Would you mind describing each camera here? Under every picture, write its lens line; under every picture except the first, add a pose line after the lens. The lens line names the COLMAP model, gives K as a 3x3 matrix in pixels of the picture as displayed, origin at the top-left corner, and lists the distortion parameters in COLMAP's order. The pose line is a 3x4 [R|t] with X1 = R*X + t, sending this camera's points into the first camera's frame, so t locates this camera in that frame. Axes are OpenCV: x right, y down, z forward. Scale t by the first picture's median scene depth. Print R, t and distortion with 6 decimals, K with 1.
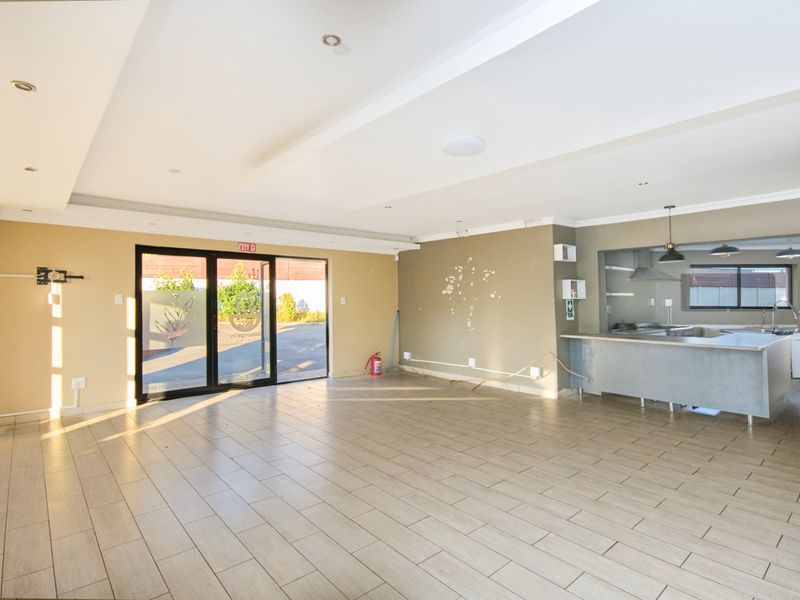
lens RADIAL K [[426.2, 0, 401.0], [0, 426.2, 299.7], [0, 0, 1]] dist [0.000190, -0.000128]
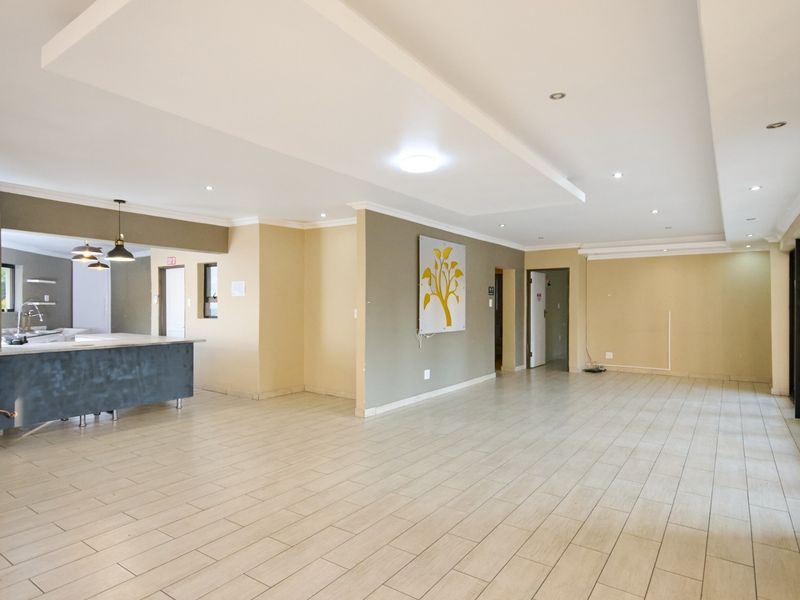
lens RADIAL K [[467.9, 0, 399.6], [0, 467.9, 300.5], [0, 0, 1]] dist [-0.002363, -0.000253]
pose [[-0.228355, 0.007458, 0.973549, -0.721004], [0.004778, 0.999967, -0.006540, 0.015539], [-0.973566, 0.003159, -0.228384, 0.891006]]
